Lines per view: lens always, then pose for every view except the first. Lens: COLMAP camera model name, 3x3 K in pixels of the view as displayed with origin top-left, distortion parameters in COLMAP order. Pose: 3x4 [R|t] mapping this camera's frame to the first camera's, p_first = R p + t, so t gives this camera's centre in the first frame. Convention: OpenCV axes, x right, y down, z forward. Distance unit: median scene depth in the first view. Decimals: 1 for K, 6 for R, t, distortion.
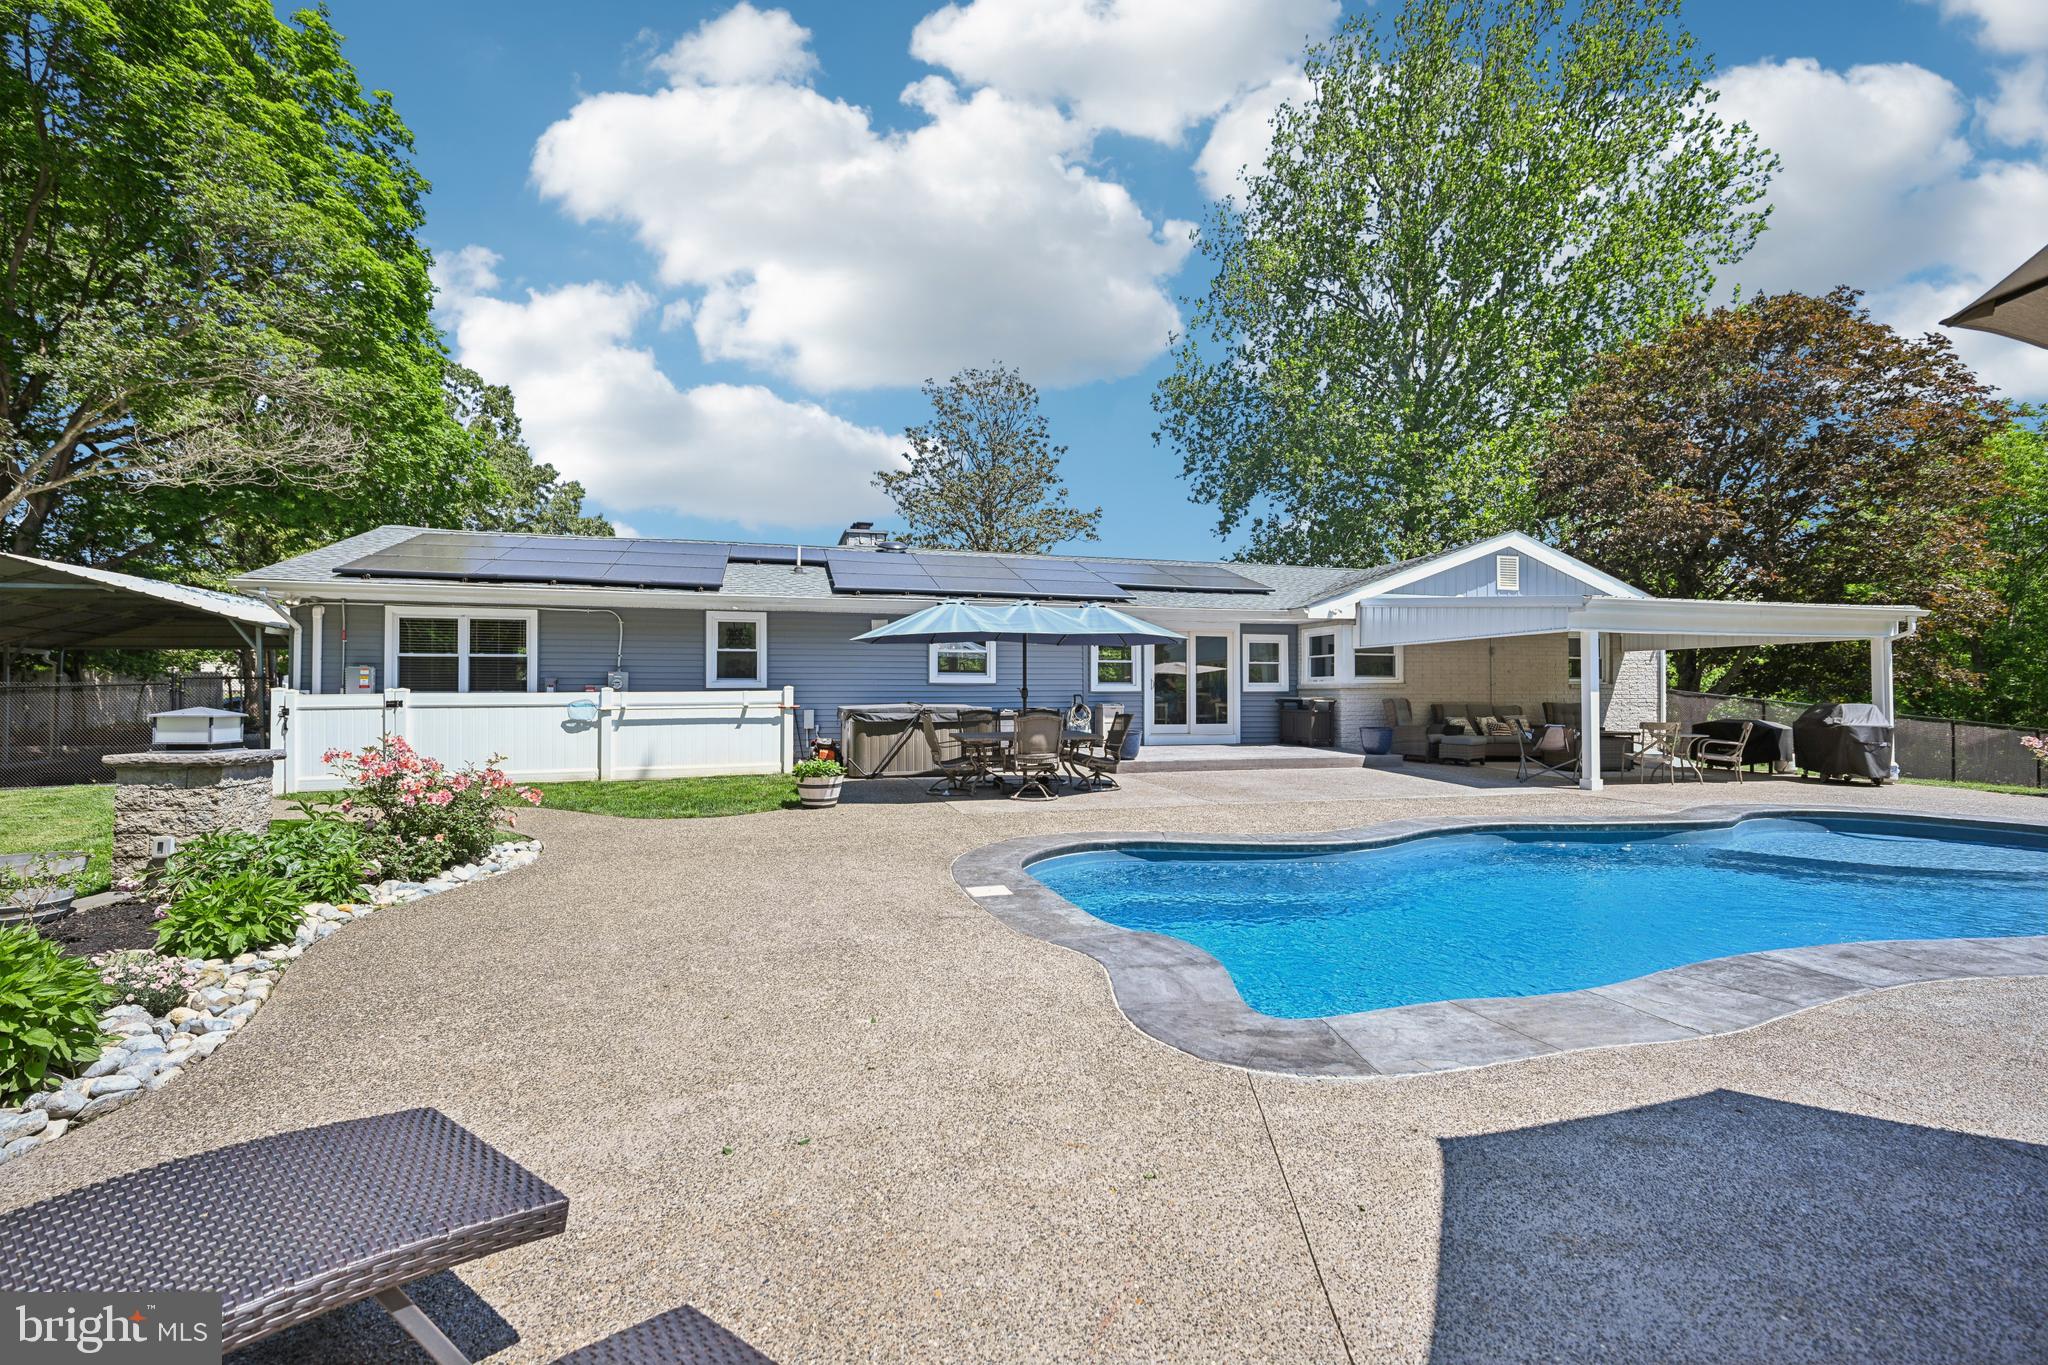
lens RADIAL K [[907.4, 0, 1024.0], [0, 907.4, 682.5], [0, 0, 1]] dist [0.001459, 0.000211]
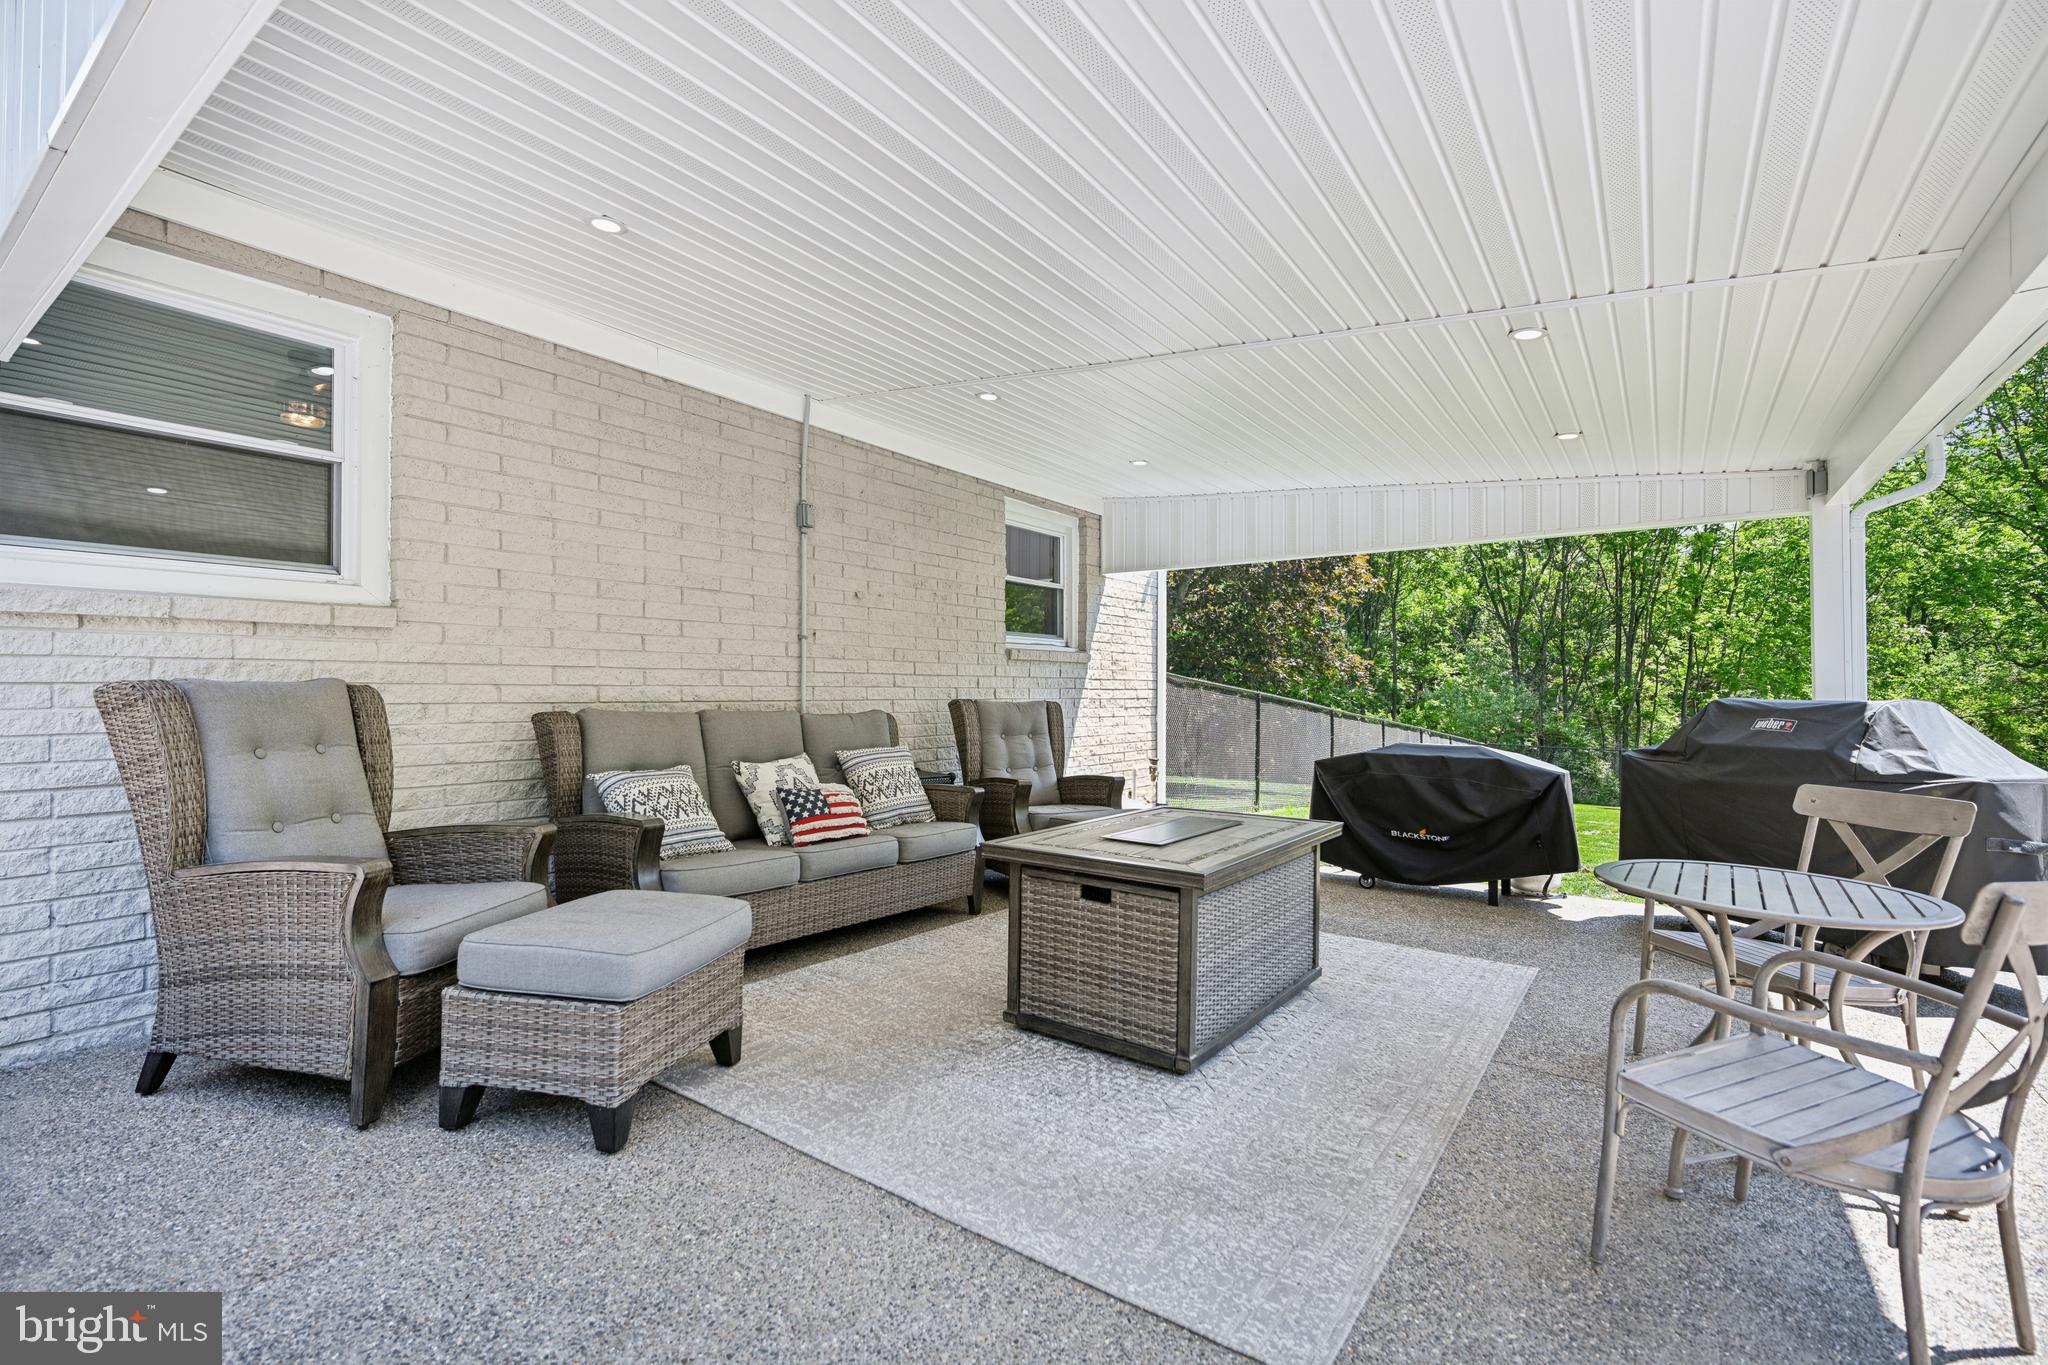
lens RADIAL K [[907.4, 0, 1024.0], [0, 907.4, 682.5], [0, 0, 1]] dist [0.001459, 0.000211]
pose [[0.774803, 0.011637, 0.632096, 0.405567], [-0.024995, 0.999613, 0.012235, 0.011561], [-0.631709, -0.025279, 0.774794, 0.767689]]
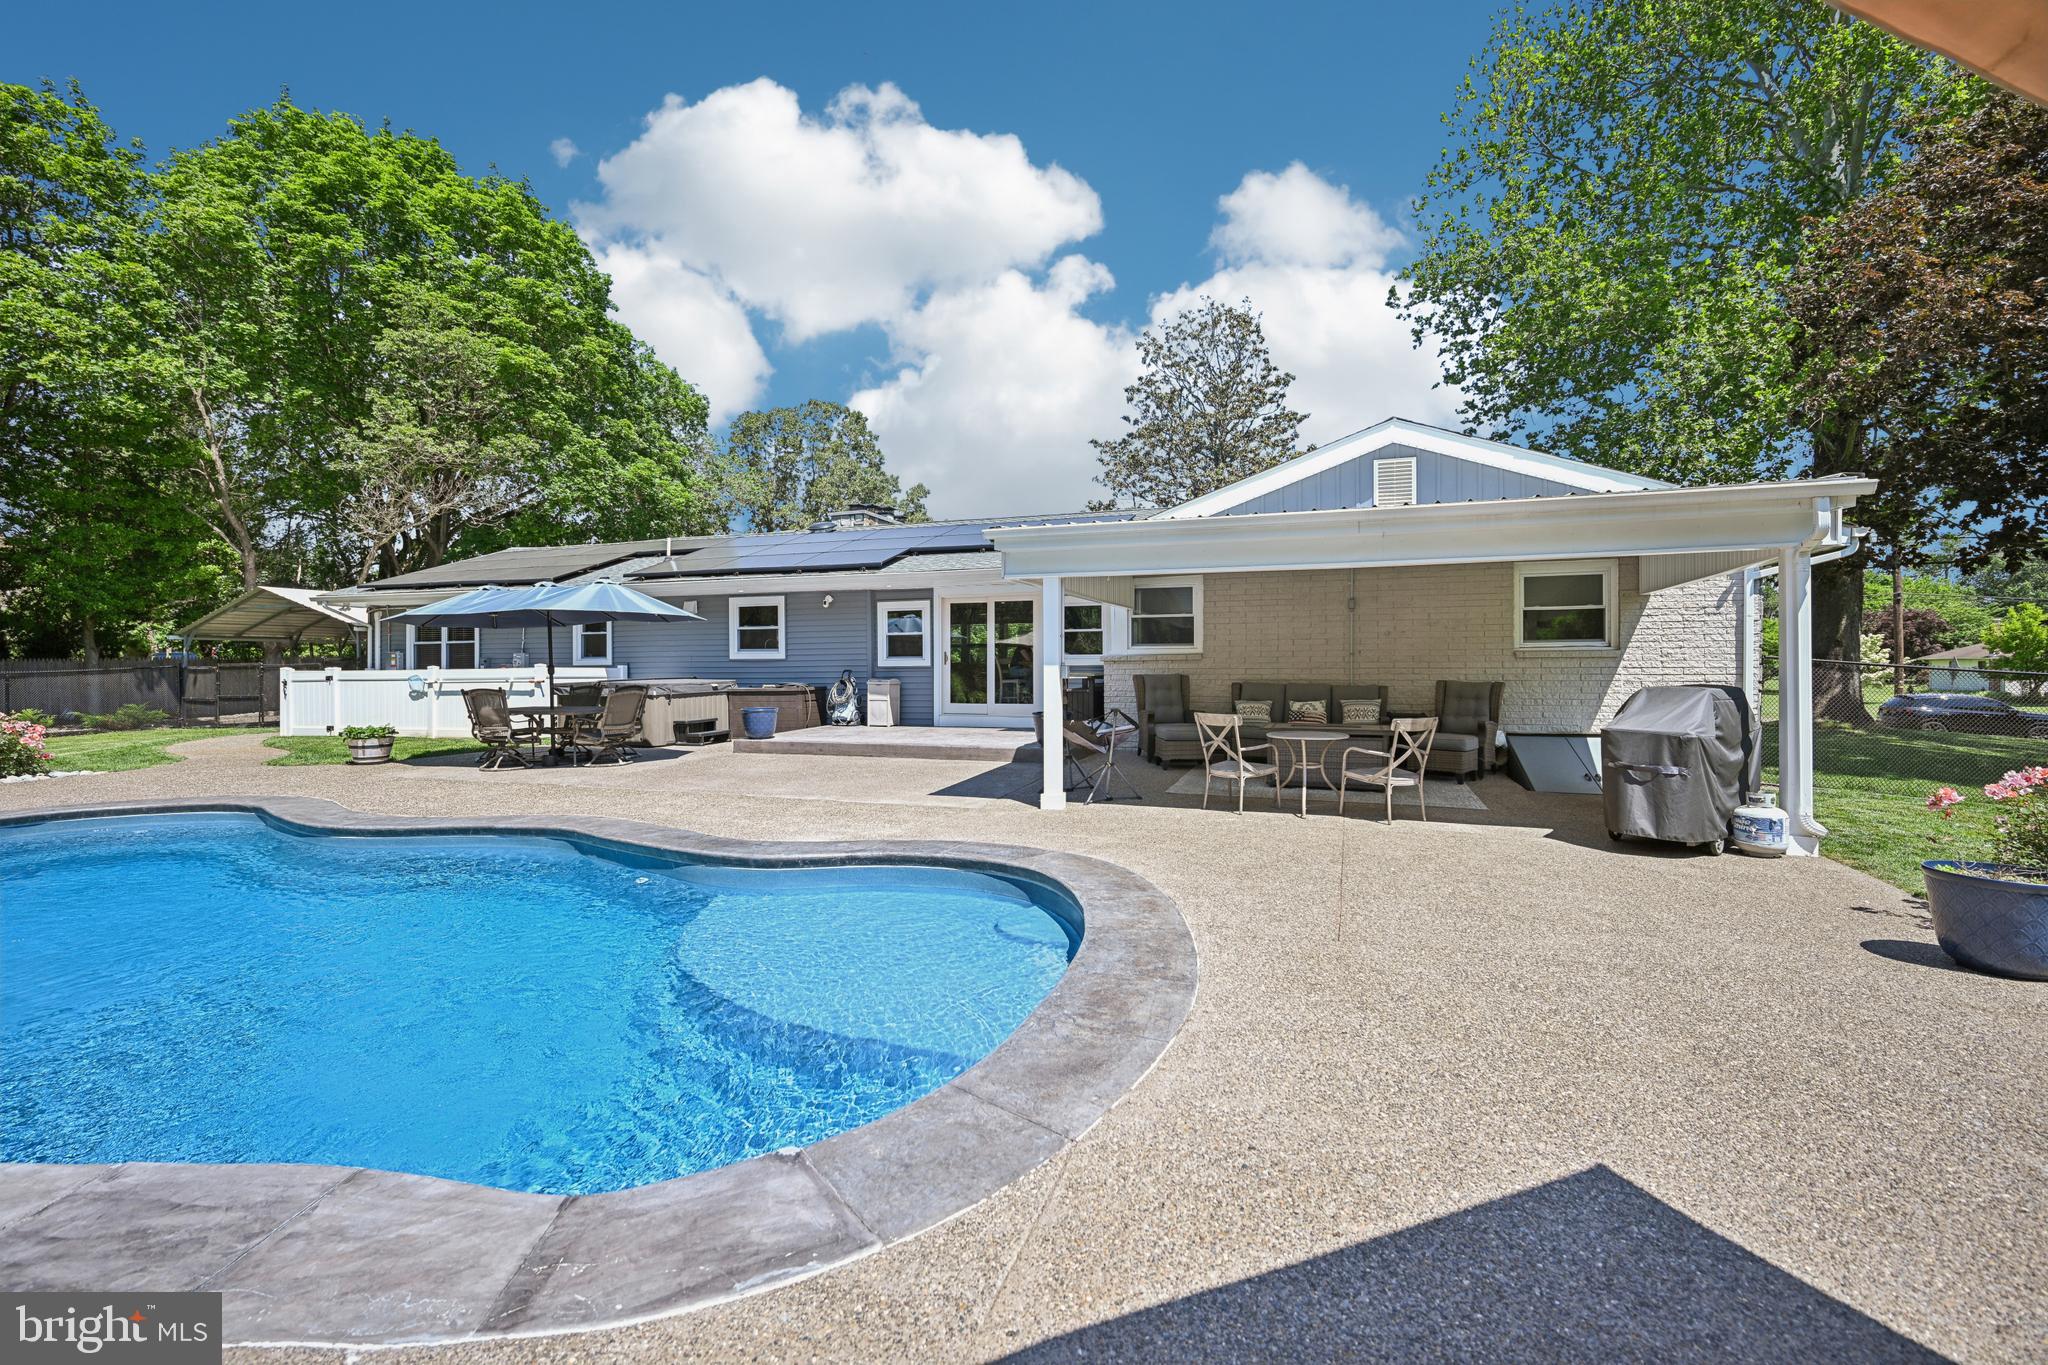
lens RADIAL K [[940.5, 0, 1024.0], [0, 940.5, 682.5], [0, 0, 1]] dist [-0.001824, -0.000068]
pose [[0.801123, 0.008017, -0.598446, 0.765122], [0.013454, 0.999416, 0.031400, -0.001771], [0.598348, -0.033207, 0.800548, 0.306139]]
